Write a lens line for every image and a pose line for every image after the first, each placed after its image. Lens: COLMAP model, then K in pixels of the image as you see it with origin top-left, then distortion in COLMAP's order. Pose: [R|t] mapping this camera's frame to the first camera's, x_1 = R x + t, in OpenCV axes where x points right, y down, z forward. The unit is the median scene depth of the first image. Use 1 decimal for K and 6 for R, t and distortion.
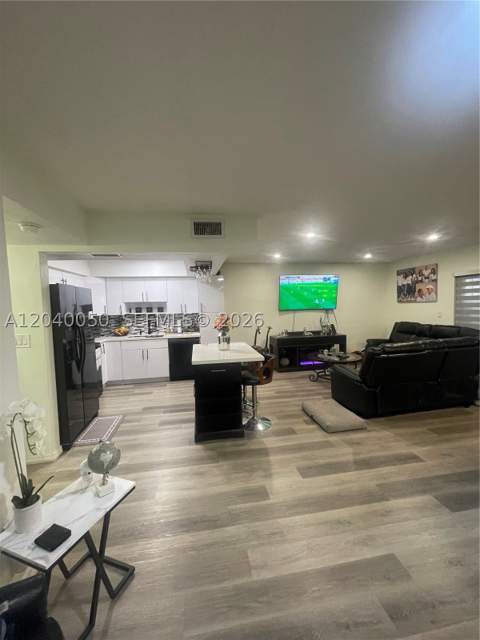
lens RADIAL K [[256.5, 0, 240.0], [0, 256.5, 320.0], [0, 0, 1]] dist [0.000069, 0.000054]
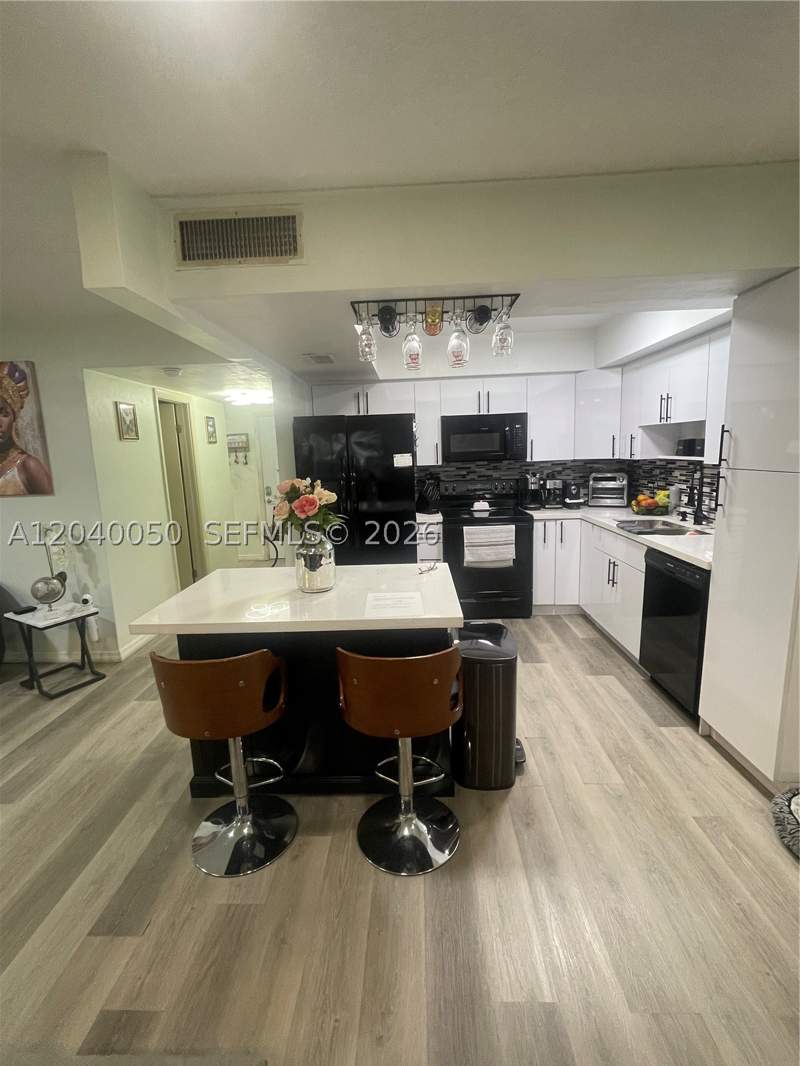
lens RADIAL K [[486.4, 0, 397.4], [0, 486.4, 530.9], [0, 0, 1]] dist [0.001053, -0.000202]
pose [[-0.195898, 0.193308, -0.961382, 0.492795], [-0.019114, 0.979439, 0.200834, -0.081482], [0.980438, 0.057719, -0.188175, 1.186825]]
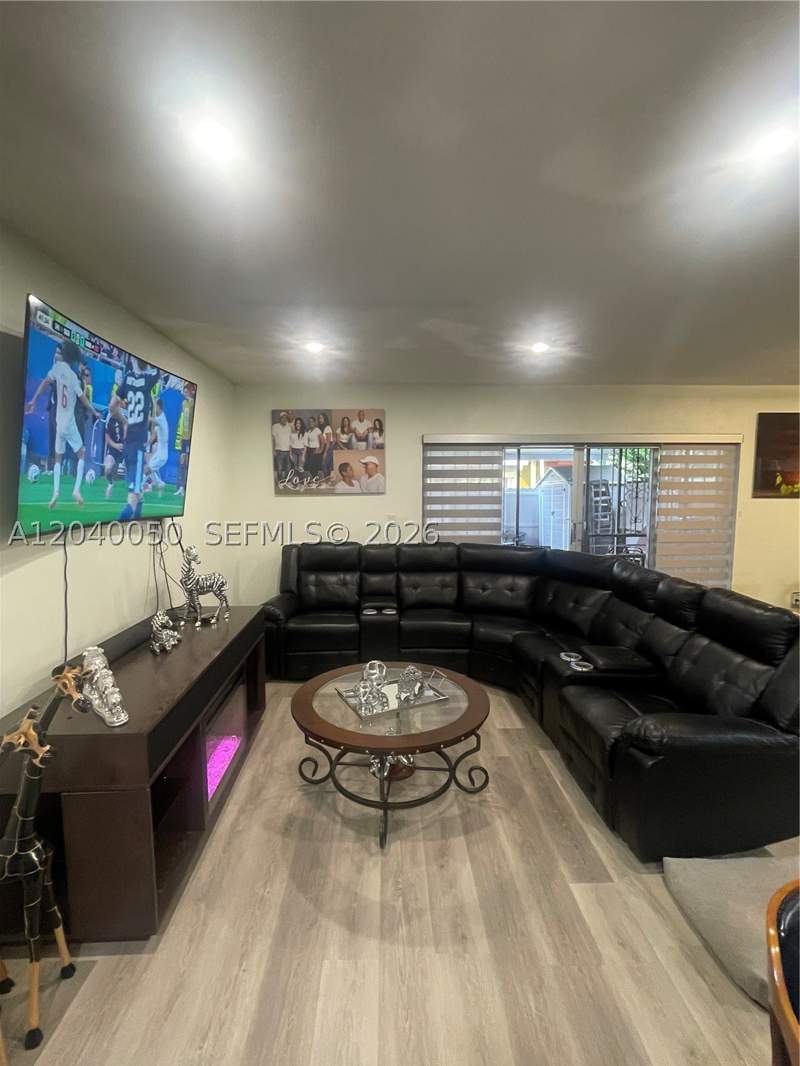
lens RADIAL K [[496.7, 0, 395.6], [0, 496.7, 533.3], [0, 0, 1]] dist [0.000944, 0.000091]
pose [[0.141277, -0.067884, 0.987640, -0.175285], [0.057039, 0.996547, 0.060337, -0.080589], [-0.988325, 0.047810, 0.144662, 1.297076]]
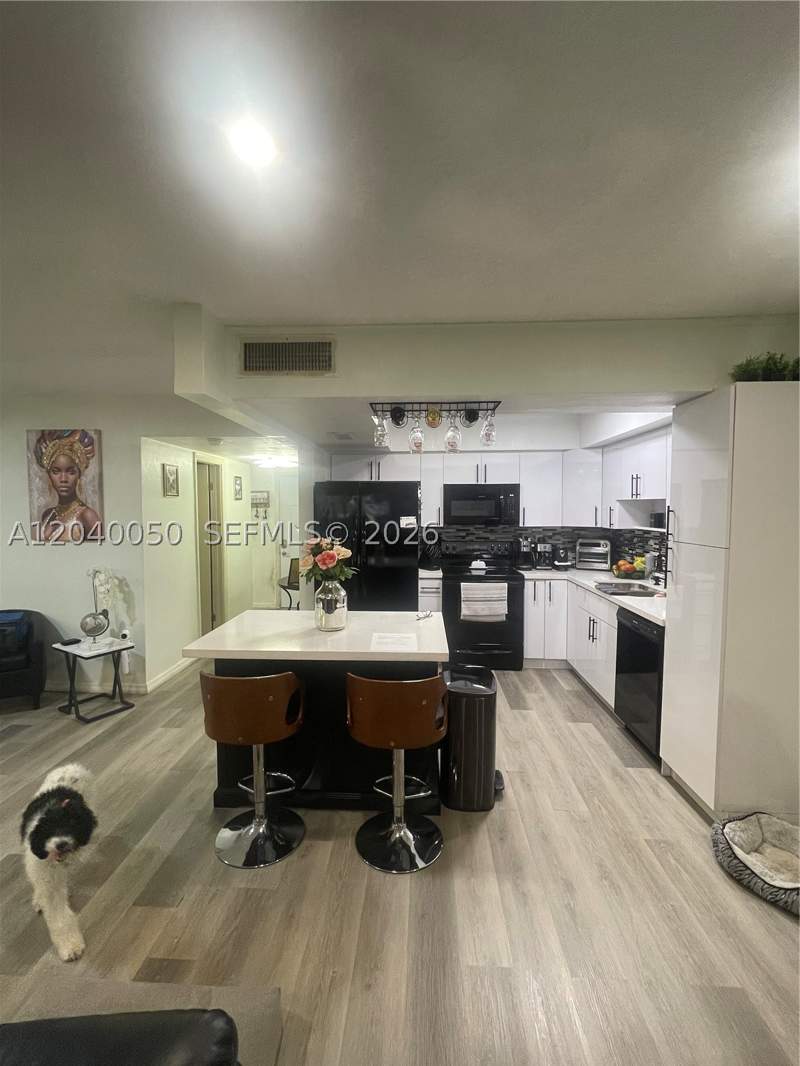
lens RADIAL K [[486.4, 0, 397.4], [0, 486.4, 530.9], [0, 0, 1]] dist [0.001053, -0.000202]
pose [[-0.214967, 0.074409, -0.973783, 0.624411], [-0.052951, 0.994739, 0.087699, -0.102661], [0.975185, 0.070415, -0.209896, 1.219064]]
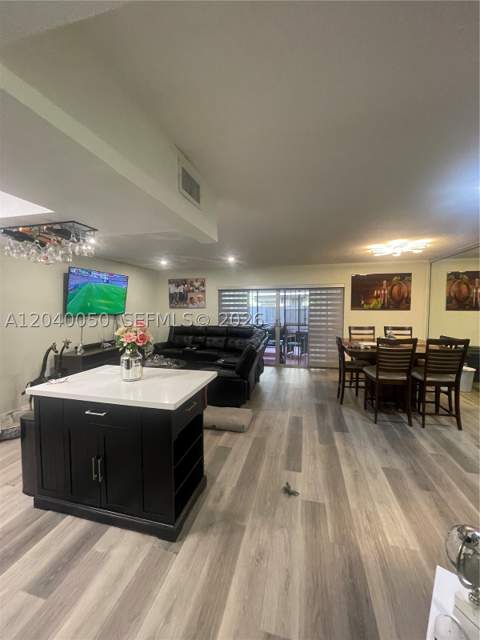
lens RADIAL K [[257.6, 0, 242.8], [0, 257.6, 318.1], [0, 0, 1]] dist [-0.000344, -0.000396]
pose [[0.394625, -0.015730, 0.918708, -0.513942], [0.046397, 0.998919, -0.002827, -0.013395], [-0.917670, 0.043741, 0.394928, 0.491572]]
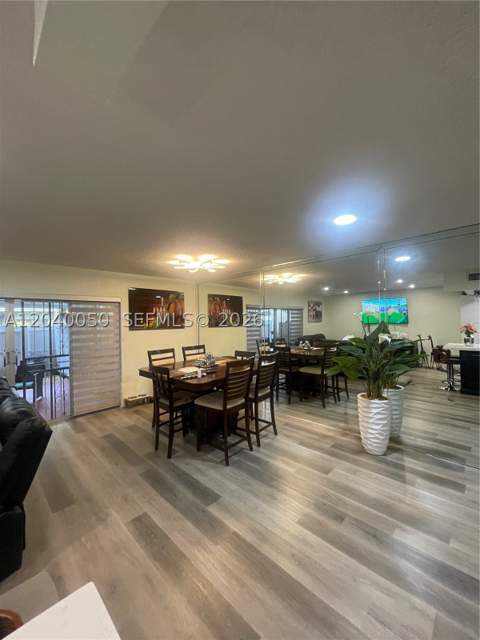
lens RADIAL K [[256.5, 0, 240.0], [0, 256.5, 320.0], [0, 0, 1]] dist [0.000069, 0.000054]
pose [[-0.588318, 0.043319, 0.807468, -0.136841], [0.084234, 0.996415, 0.007917, -0.054815], [-0.804230, 0.072673, -0.589858, 0.837582]]
